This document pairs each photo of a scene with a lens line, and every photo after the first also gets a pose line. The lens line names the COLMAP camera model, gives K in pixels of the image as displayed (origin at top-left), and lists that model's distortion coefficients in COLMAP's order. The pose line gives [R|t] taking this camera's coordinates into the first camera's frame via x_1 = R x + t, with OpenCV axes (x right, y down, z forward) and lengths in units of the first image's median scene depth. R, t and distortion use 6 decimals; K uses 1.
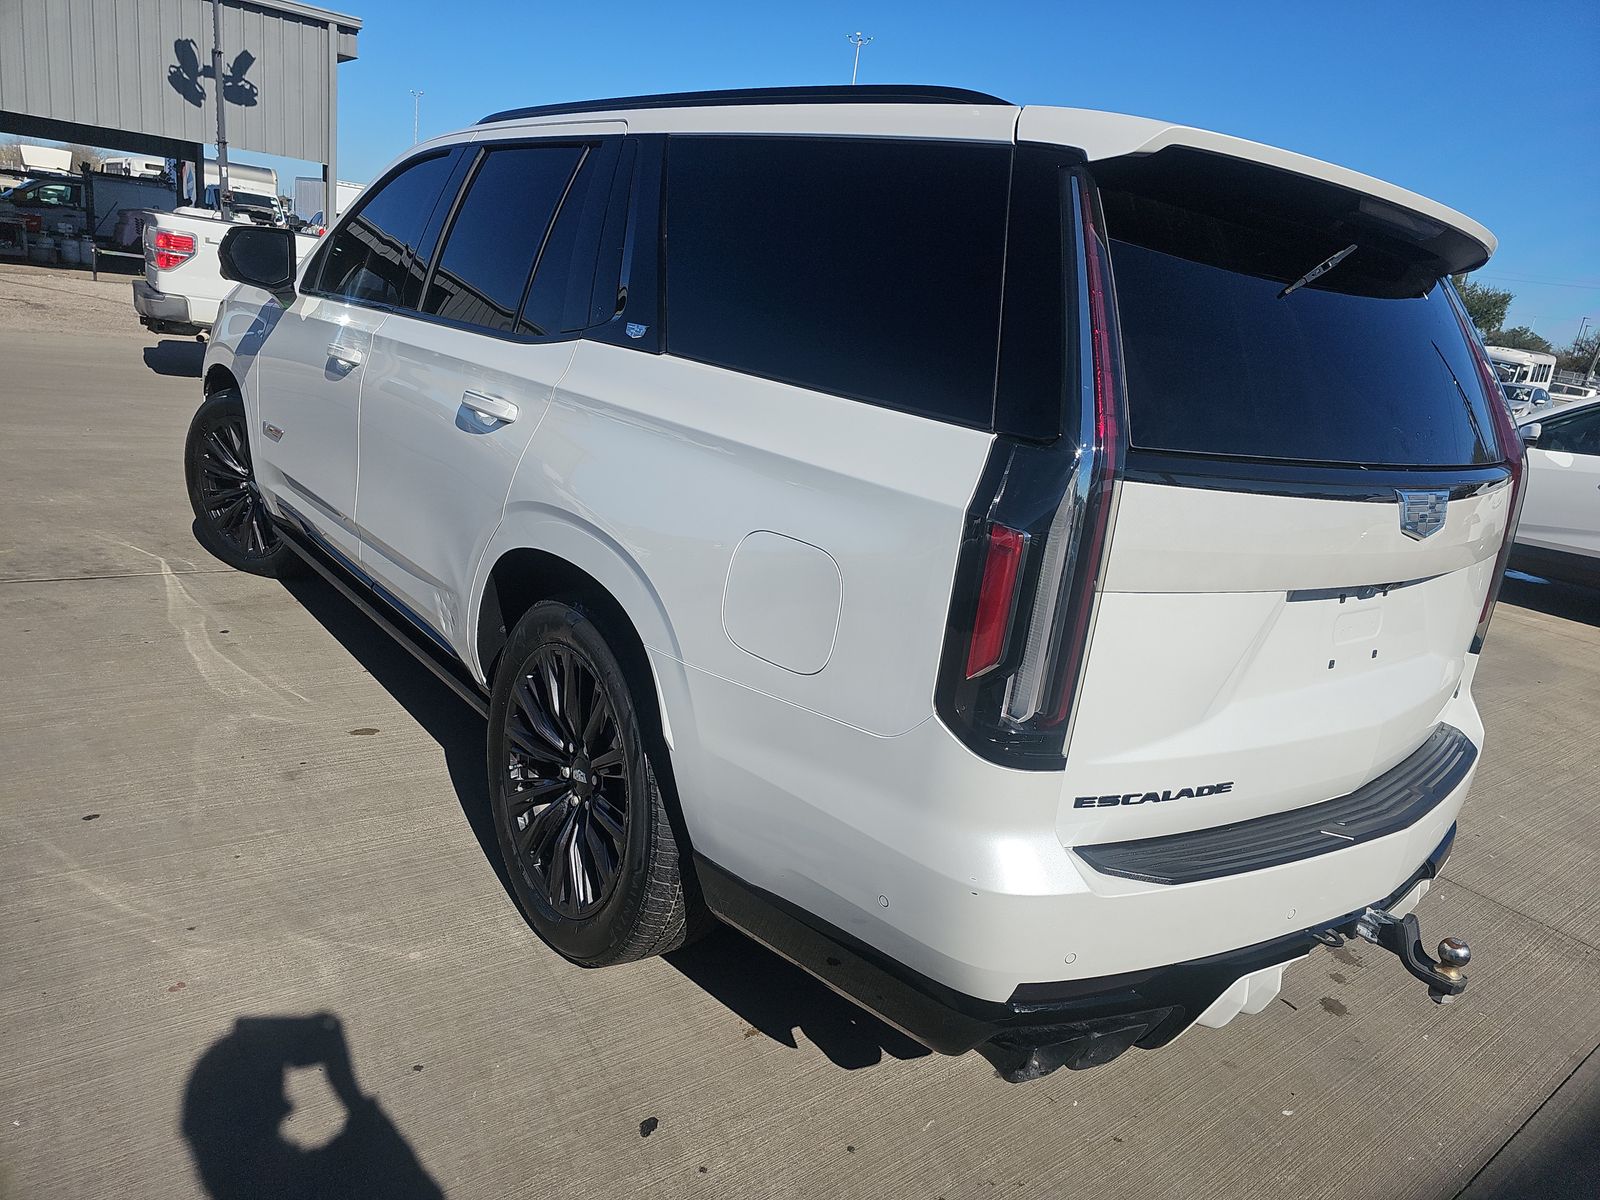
lens RADIAL K [[1065.8, 0, 800.0], [0, 1065.8, 600.0], [0, 0, 1]] dist [0.059647, -0.080242]
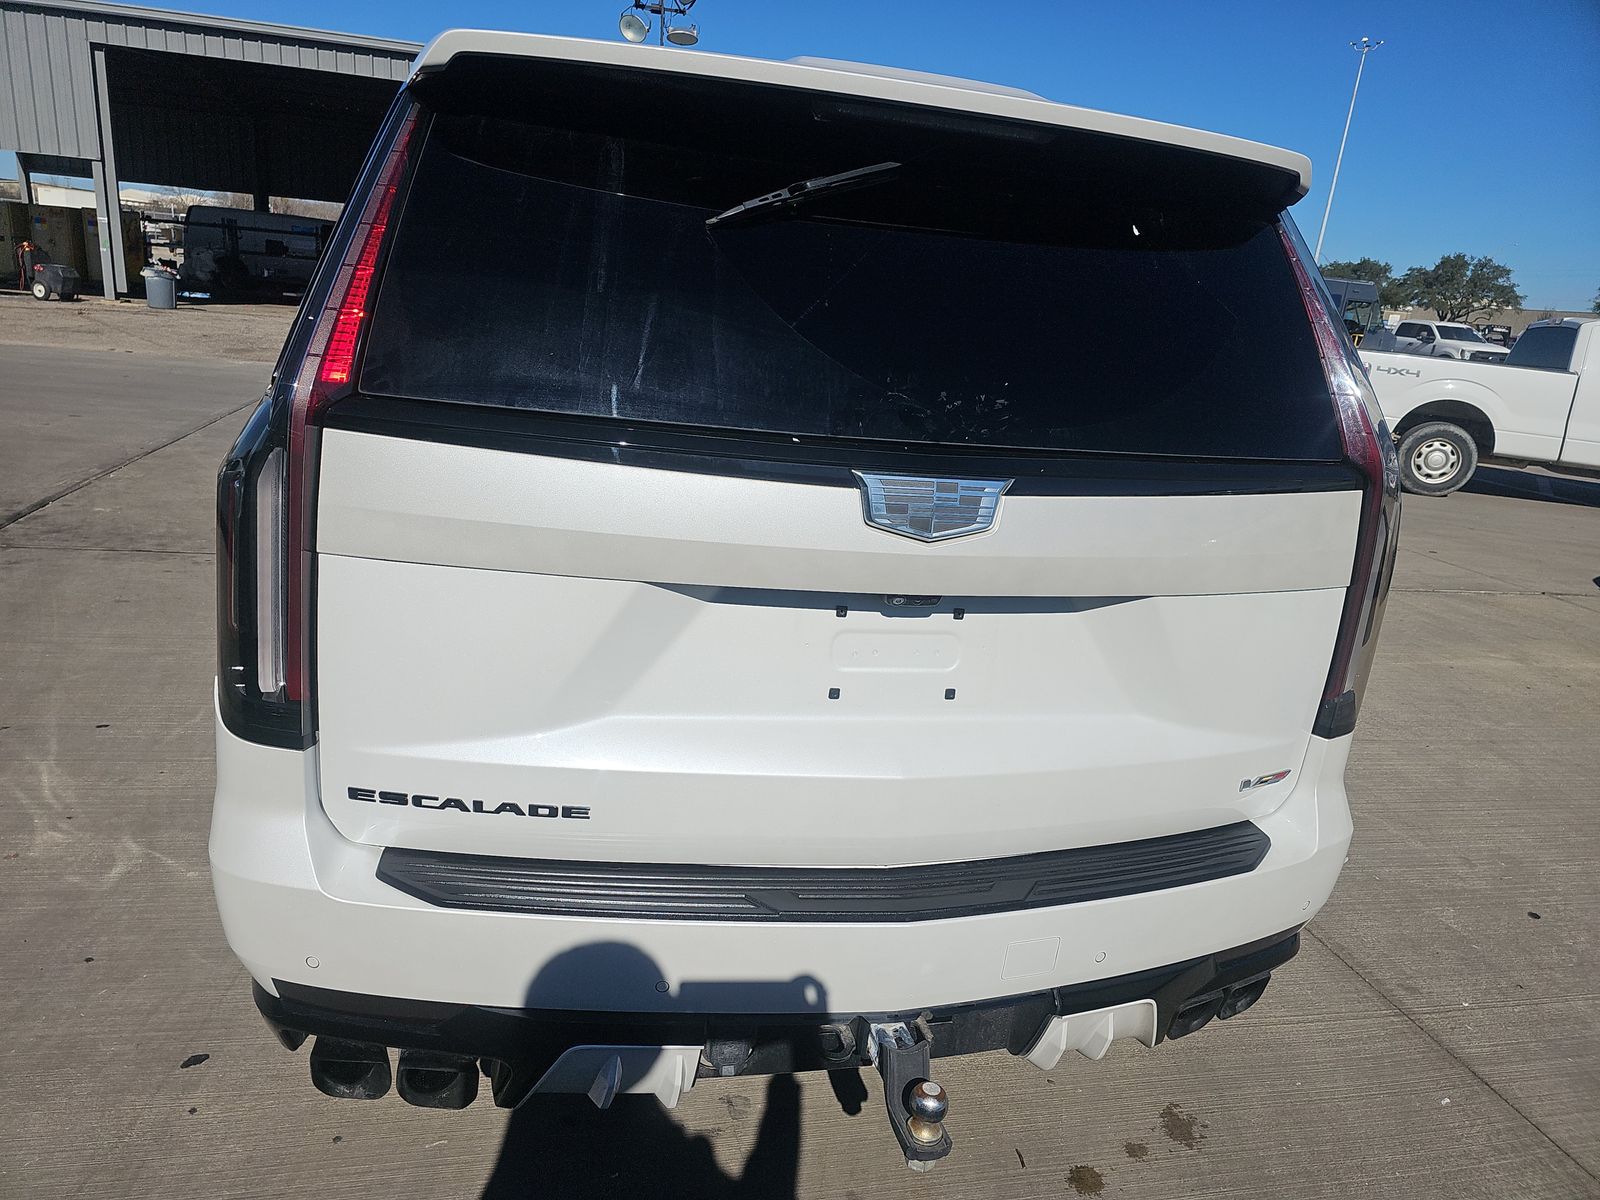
lens RADIAL K [[1065.8, 0, 800.0], [0, 1065.8, 600.0], [0, 0, 1]] dist [0.059647, -0.080242]
pose [[0.900598, 0.074657, -0.428194, 0.863357], [-0.092503, 0.995491, -0.020989, 0.010191], [0.424697, 0.058512, 0.903443, 0.295825]]
